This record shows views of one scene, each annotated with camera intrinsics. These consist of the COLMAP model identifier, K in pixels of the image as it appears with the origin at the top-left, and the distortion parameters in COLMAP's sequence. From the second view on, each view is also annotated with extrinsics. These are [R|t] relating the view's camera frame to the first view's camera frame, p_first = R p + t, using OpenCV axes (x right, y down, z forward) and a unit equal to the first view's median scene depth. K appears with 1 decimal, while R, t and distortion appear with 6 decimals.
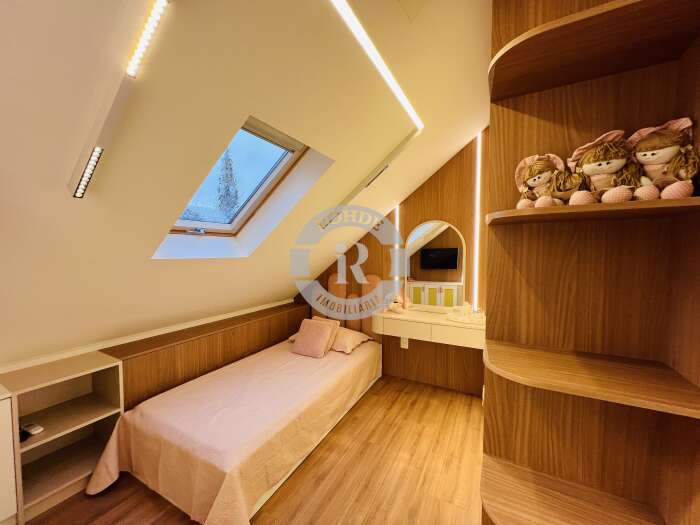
lens RADIAL K [[281.1, 0, 350.1], [0, 281.1, 260.2], [0, 0, 1]] dist [-0.003419, -0.000485]
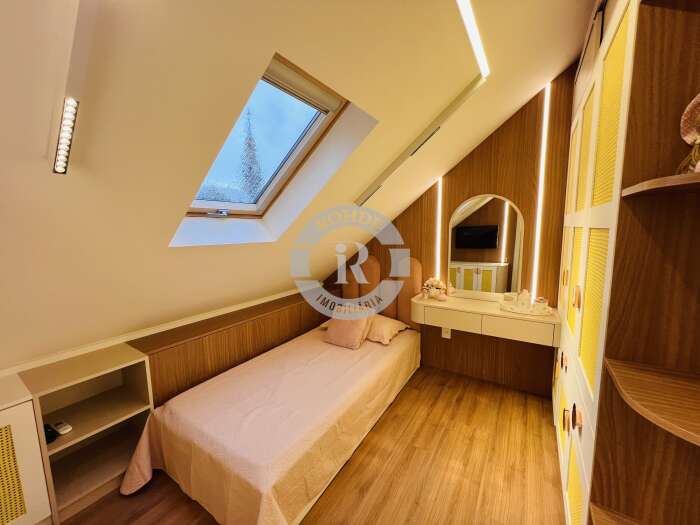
lens RADIAL K [[290.6, 0, 354.0], [0, 290.6, 262.9], [0, 0, 1]] dist [-0.003792, -0.000267]
pose [[0.996682, -0.006604, -0.081128, -0.053445], [0.013013, 0.996812, 0.078718, -0.015299], [0.080349, -0.079513, 0.993590, 0.124940]]
